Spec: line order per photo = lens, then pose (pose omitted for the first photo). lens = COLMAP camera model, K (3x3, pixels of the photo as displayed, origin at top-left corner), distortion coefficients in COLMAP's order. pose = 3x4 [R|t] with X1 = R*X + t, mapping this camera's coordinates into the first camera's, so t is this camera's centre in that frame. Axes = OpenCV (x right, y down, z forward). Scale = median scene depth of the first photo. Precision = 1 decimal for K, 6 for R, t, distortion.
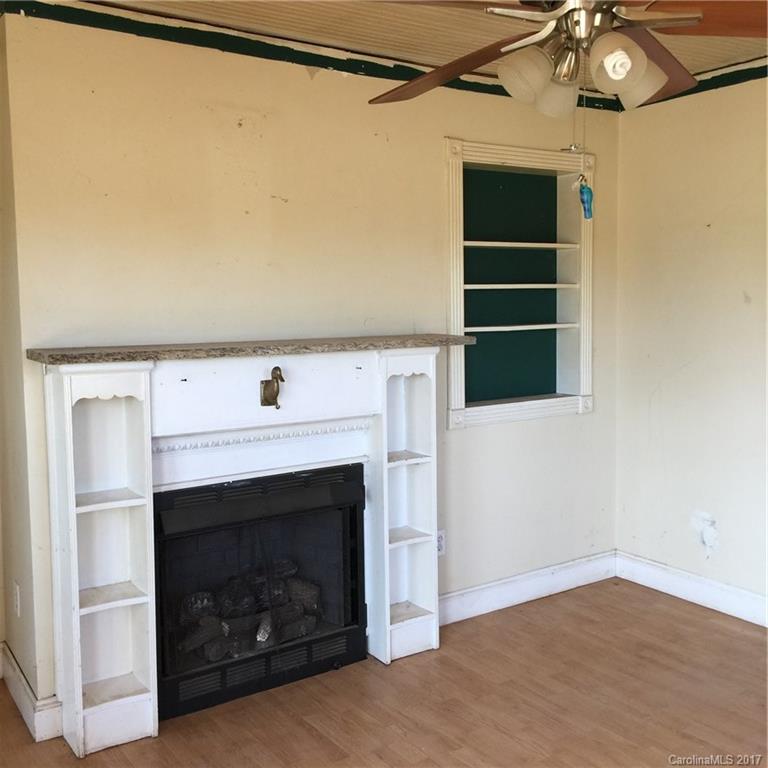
lens RADIAL K [[885.4, 0, 384.0], [0, 885.4, 384.0], [0, 0, 1]] dist [0.003995, 0.292919]
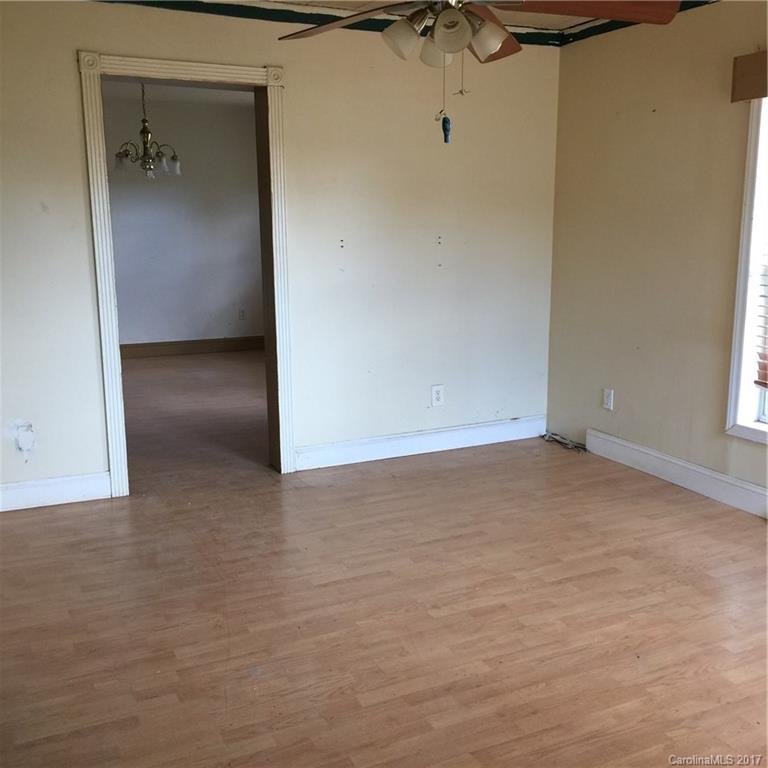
lens RADIAL K [[885.4, 0, 384.0], [0, 885.4, 384.0], [0, 0, 1]] dist [0.003995, 0.292919]
pose [[0.184059, -0.174410, 0.967318, -0.597020], [0.097388, 0.982525, 0.158621, -0.019877], [-0.978079, 0.065009, 0.197828, 0.415602]]
